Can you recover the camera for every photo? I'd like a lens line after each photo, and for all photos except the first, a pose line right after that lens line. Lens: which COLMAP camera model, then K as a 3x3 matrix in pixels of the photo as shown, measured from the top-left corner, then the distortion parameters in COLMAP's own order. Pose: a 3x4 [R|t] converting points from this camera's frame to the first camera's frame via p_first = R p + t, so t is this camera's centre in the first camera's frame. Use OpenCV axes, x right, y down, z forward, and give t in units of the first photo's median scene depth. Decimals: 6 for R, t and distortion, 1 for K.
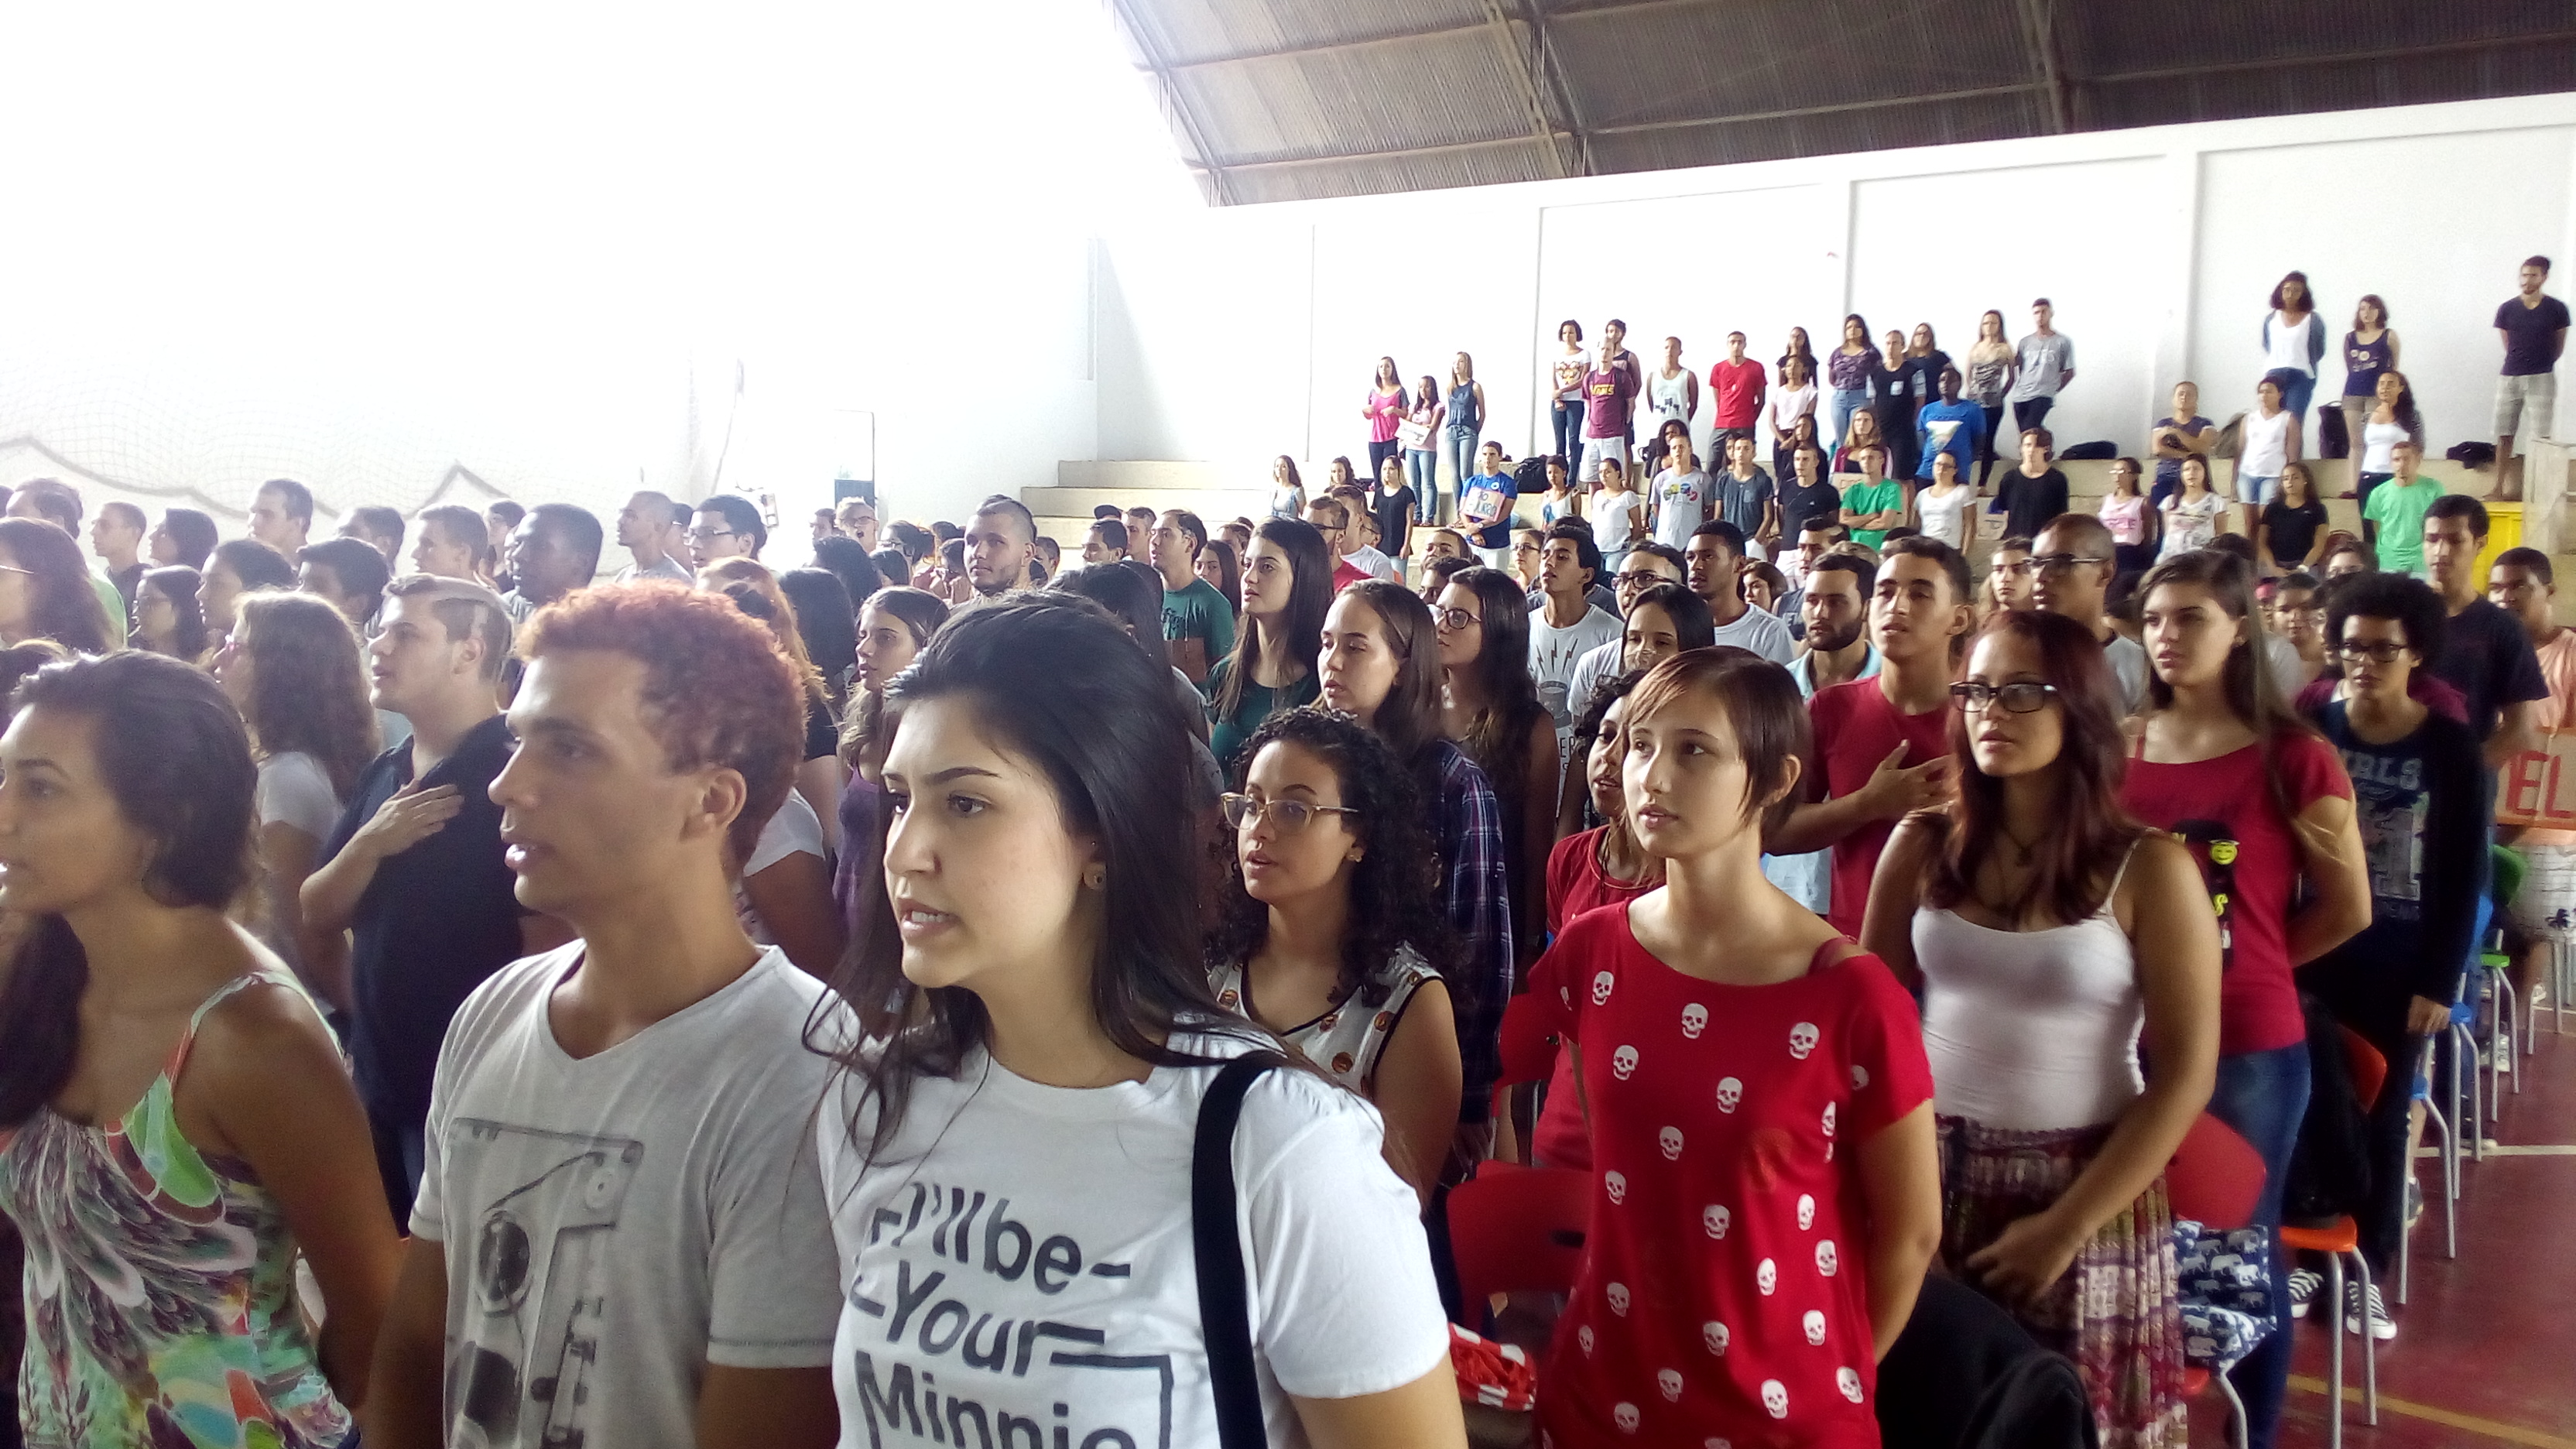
lens RADIAL K [[2079.5, 0, 1293.5], [0, 2079.5, 720.2], [0, 0, 1]] dist [0.103347, -0.151117]
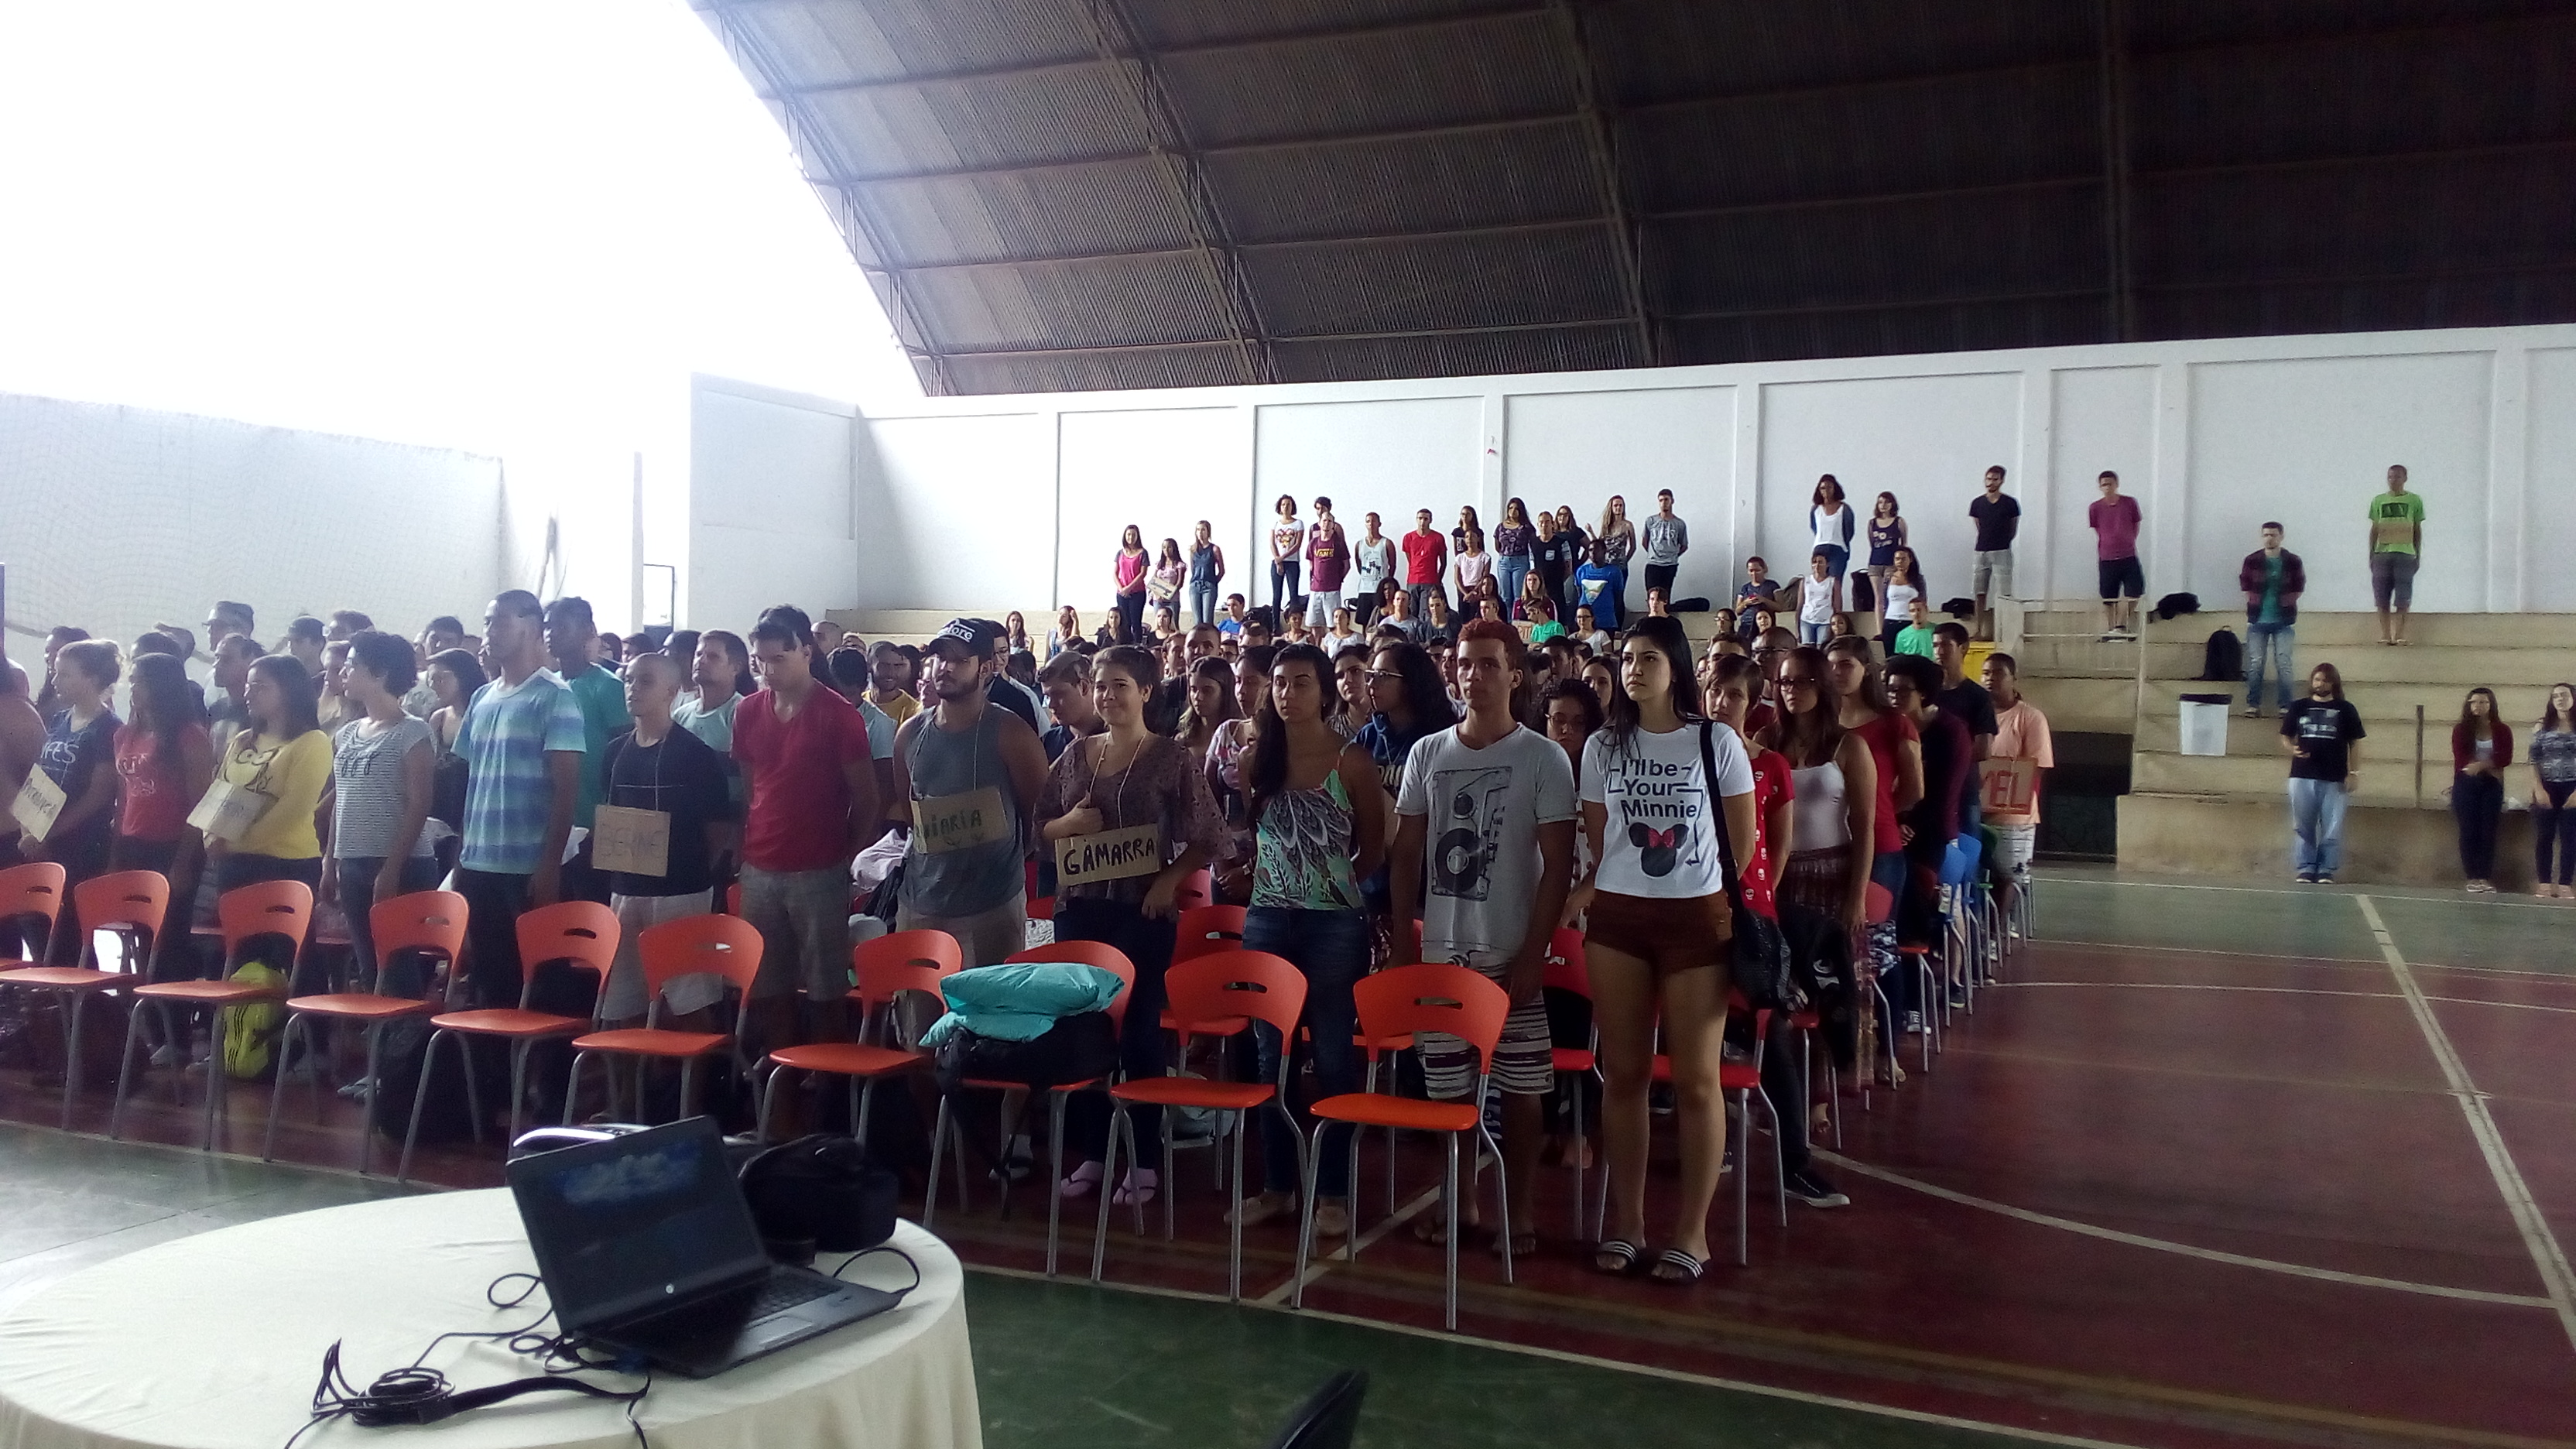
lens RADIAL K [[2079.5, 0, 1295.9], [0, 2079.5, 699.8], [0, 0, 1]] dist [0.103347, -0.151117]
pose [[0.980207, -0.006054, 0.197880, -0.111954], [0.022579, 0.996429, -0.081361, 0.028961], [-0.196681, 0.084219, 0.976844, -0.200407]]
